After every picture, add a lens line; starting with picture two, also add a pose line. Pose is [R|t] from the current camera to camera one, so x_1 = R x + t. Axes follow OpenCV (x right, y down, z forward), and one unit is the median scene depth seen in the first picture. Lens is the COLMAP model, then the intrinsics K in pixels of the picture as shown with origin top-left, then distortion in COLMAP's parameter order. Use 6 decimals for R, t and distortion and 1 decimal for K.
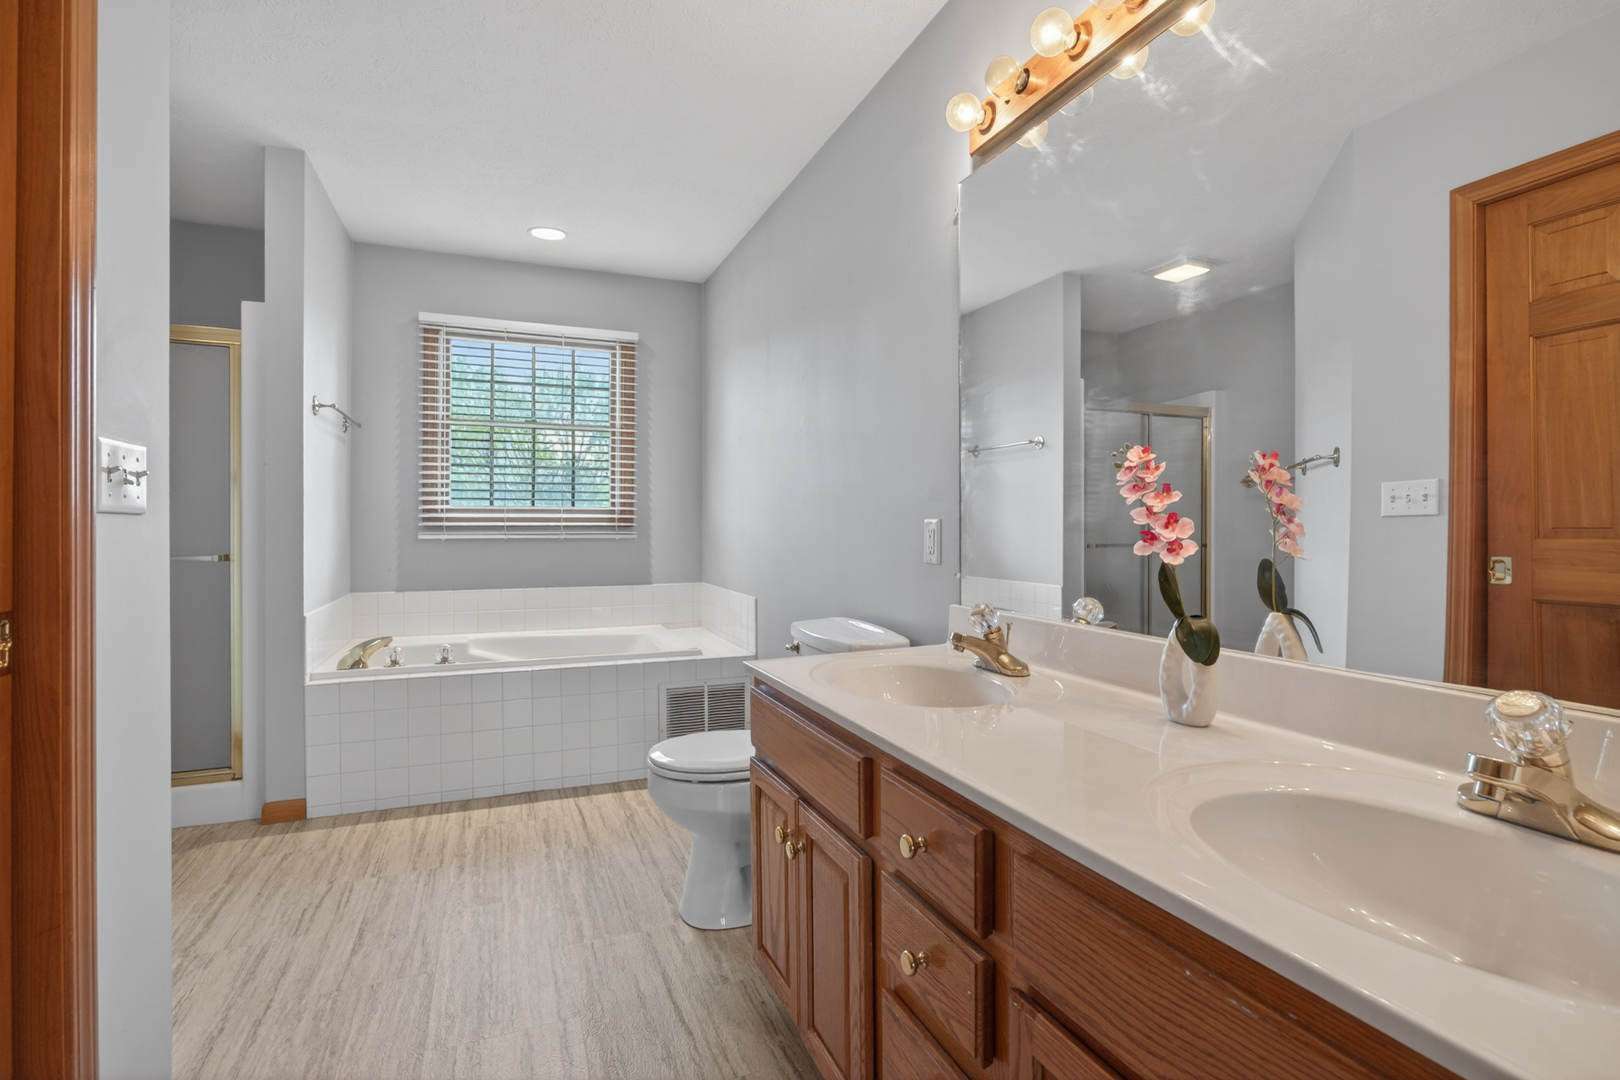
lens RADIAL K [[769.1, 0, 803.2], [0, 769.1, 535.0], [0, 0, 1]] dist [-0.017755, 0.005987]
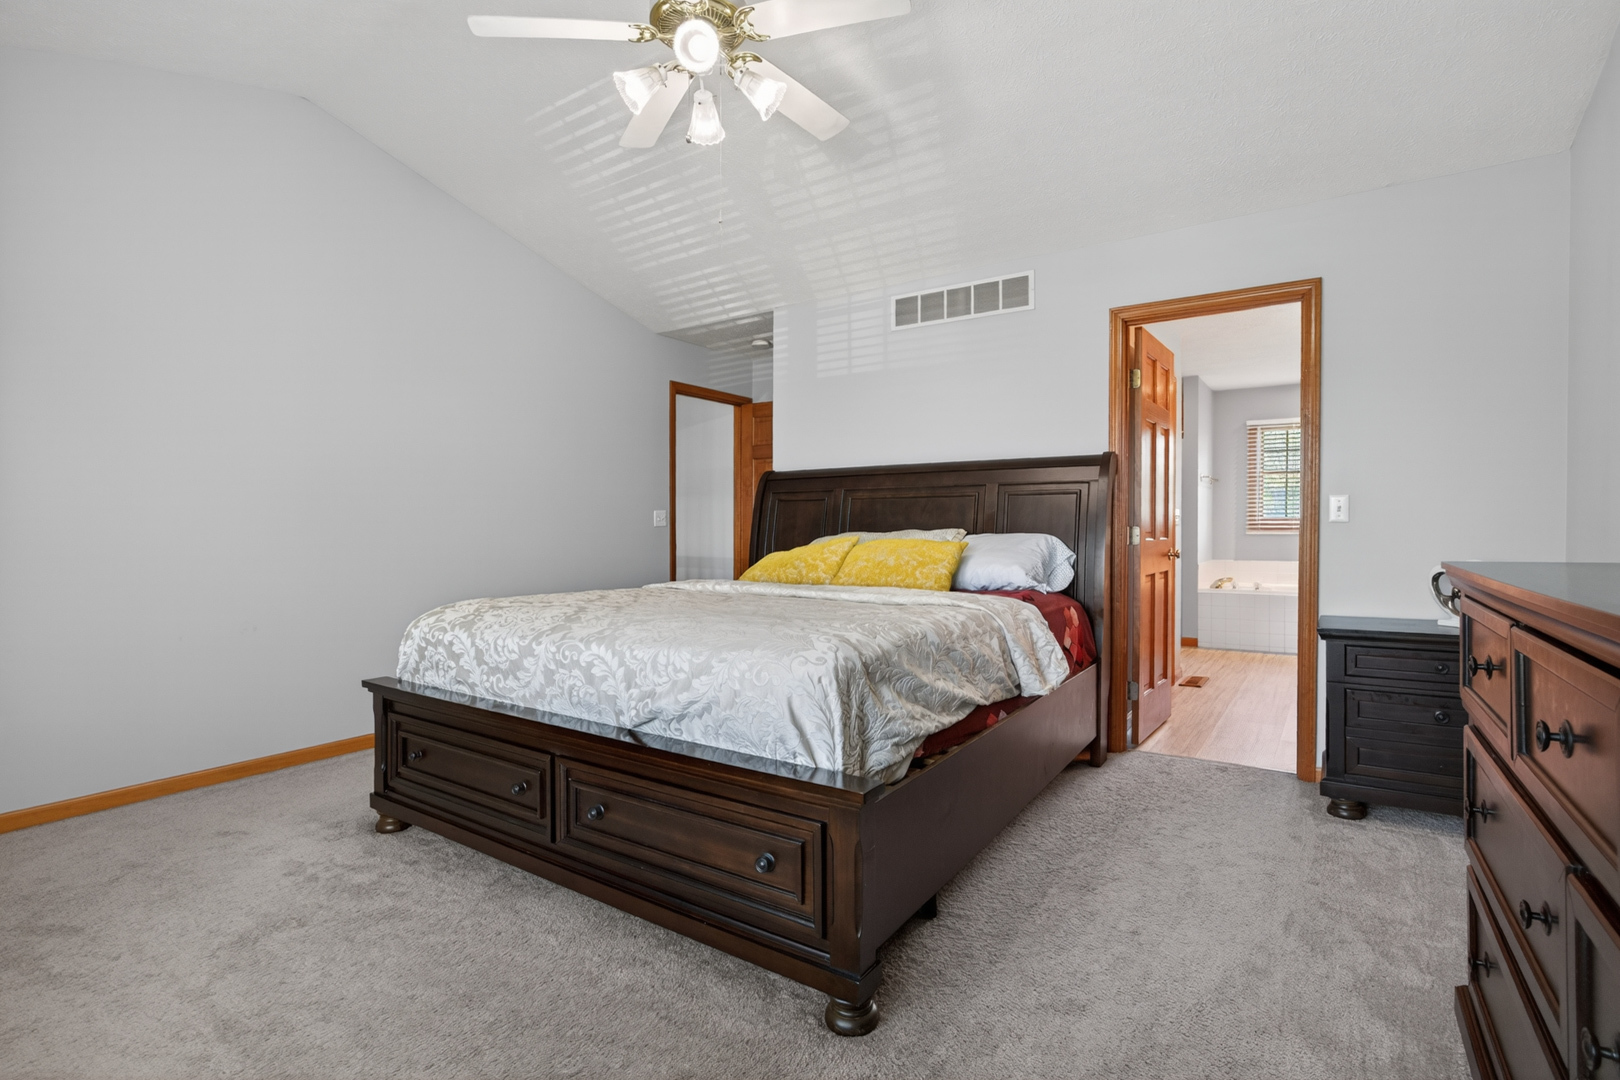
lens RADIAL K [[769.1, 0, 804.0], [0, 769.1, 536.0], [0, 0, 1]] dist [-0.017755, 0.005987]
pose [[0.549654, 0.005813, -0.835372, 0.596043], [-0.008728, 0.999961, 0.001216, 0.020347], [0.835347, 0.006623, 0.549684, -1.188918]]
